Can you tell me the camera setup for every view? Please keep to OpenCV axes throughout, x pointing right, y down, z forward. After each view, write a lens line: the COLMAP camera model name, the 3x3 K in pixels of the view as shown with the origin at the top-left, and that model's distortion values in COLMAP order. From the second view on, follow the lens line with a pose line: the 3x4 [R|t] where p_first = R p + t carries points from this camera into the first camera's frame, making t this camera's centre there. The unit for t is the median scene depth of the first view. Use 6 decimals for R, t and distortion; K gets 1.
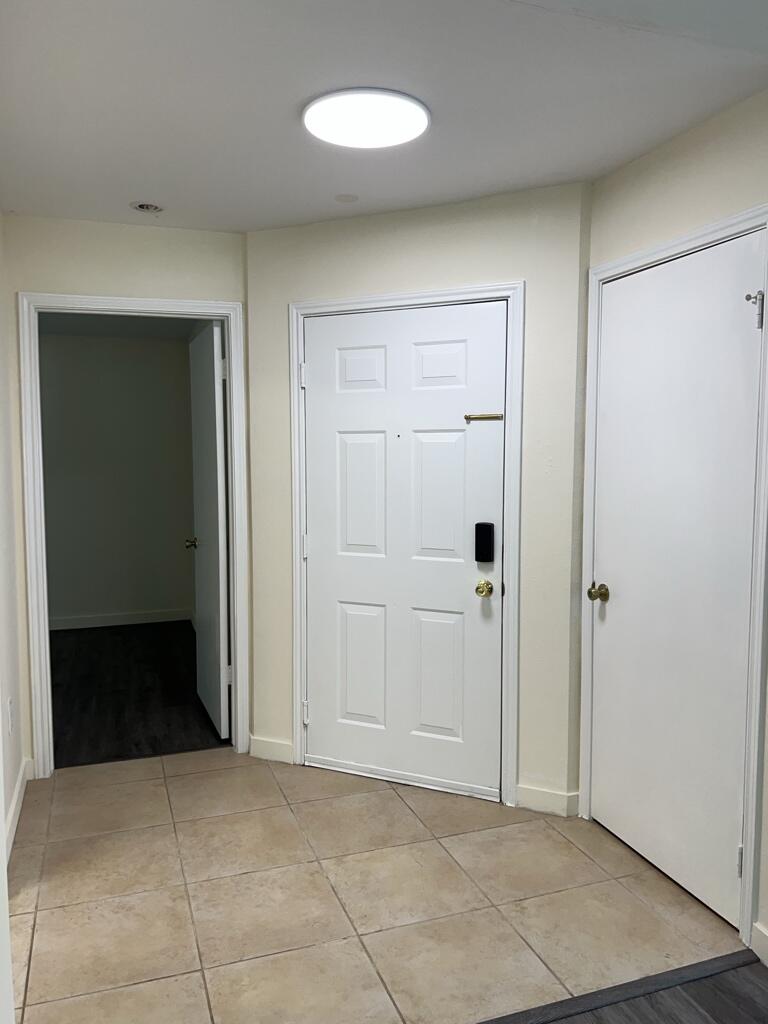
lens RADIAL K [[774.2, 0, 384.5], [0, 774.2, 519.1], [0, 0, 1]] dist [0.056169, -0.061797]
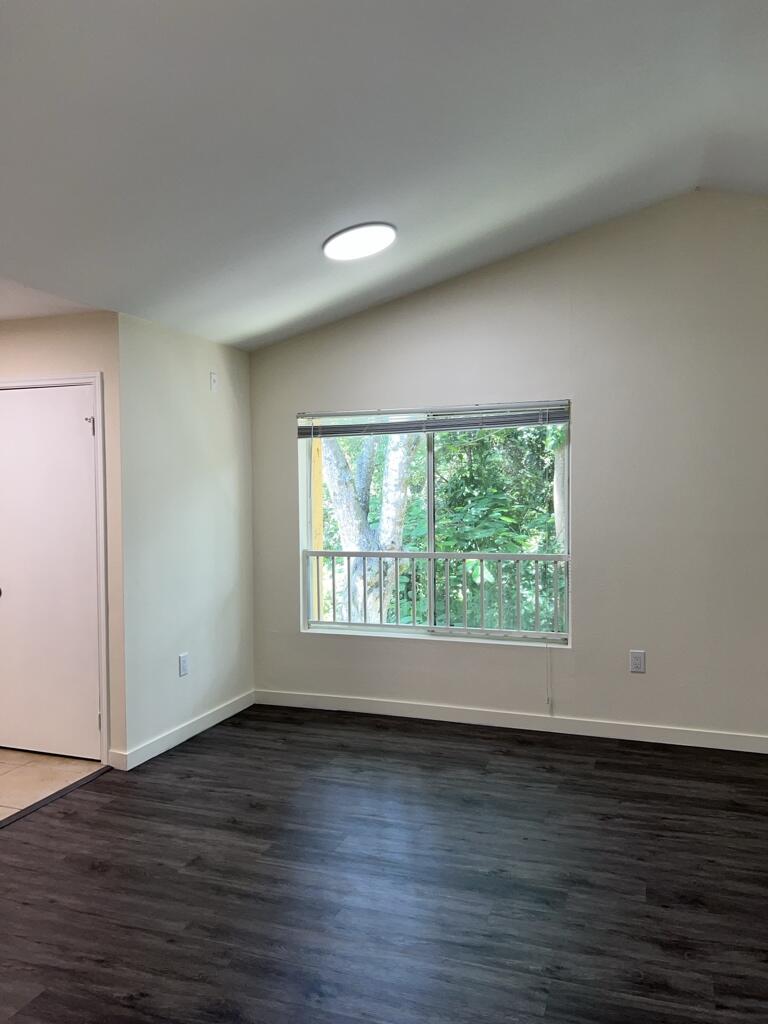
lens RADIAL K [[774.2, 0, 381.5], [0, 774.2, 515.9], [0, 0, 1]] dist [0.056169, -0.061797]
pose [[0.626962, -0.032882, 0.778355, -0.396803], [0.072922, 0.997199, -0.016611, 0.025150], [-0.775629, 0.067174, 0.627604, -0.510088]]
